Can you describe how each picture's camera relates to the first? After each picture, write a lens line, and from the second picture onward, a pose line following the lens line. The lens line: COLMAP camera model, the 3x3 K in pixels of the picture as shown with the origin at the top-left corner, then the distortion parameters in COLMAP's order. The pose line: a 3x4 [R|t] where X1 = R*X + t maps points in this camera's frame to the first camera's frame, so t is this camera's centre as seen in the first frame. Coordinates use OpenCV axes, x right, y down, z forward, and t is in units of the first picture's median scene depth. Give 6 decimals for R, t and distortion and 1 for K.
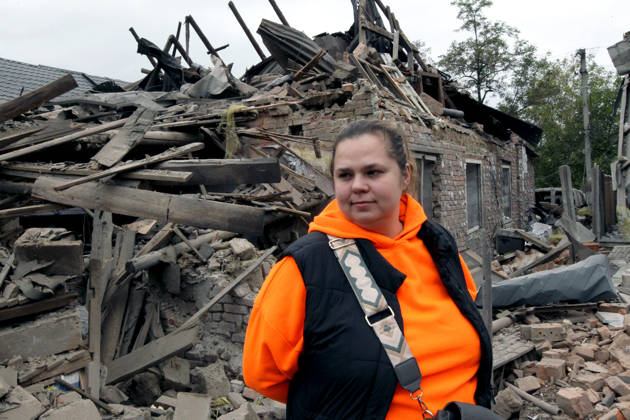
lens RADIAL K [[558.5, 0, 315.0], [0, 558.5, 210.0], [0, 0, 1]] dist [-0.061428, 0.176508]
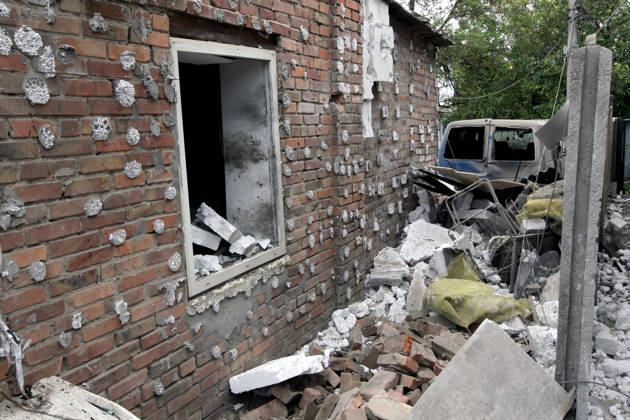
lens RADIAL K [[558.5, 0, 315.0], [0, 558.5, 210.0], [0, 0, 1]] dist [-0.061428, 0.176508]
pose [[0.999523, -0.004823, 0.030494, 0.432290], [0.000356, 0.989457, 0.144824, -0.051232], [-0.030871, -0.144744, 0.988987, 0.866959]]
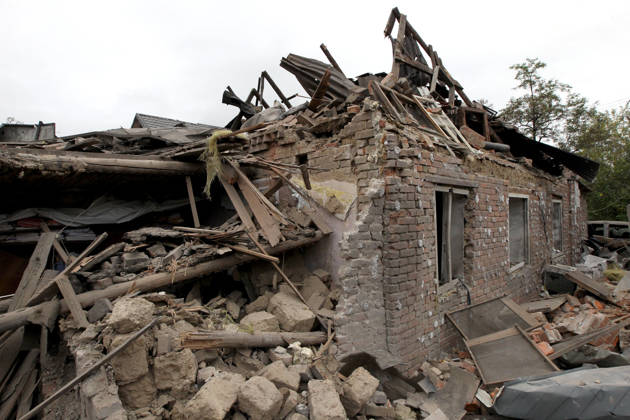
lens RADIAL K [[374.4, 0, 313.0], [0, 374.4, 207.3], [0, 0, 1]] dist [-0.060424, 0.030296]
pose [[0.965733, 0.026827, -0.258146, 0.099171], [-0.038219, 0.998500, -0.039214, -0.026810], [0.256707, 0.047737, 0.965310, 0.275012]]
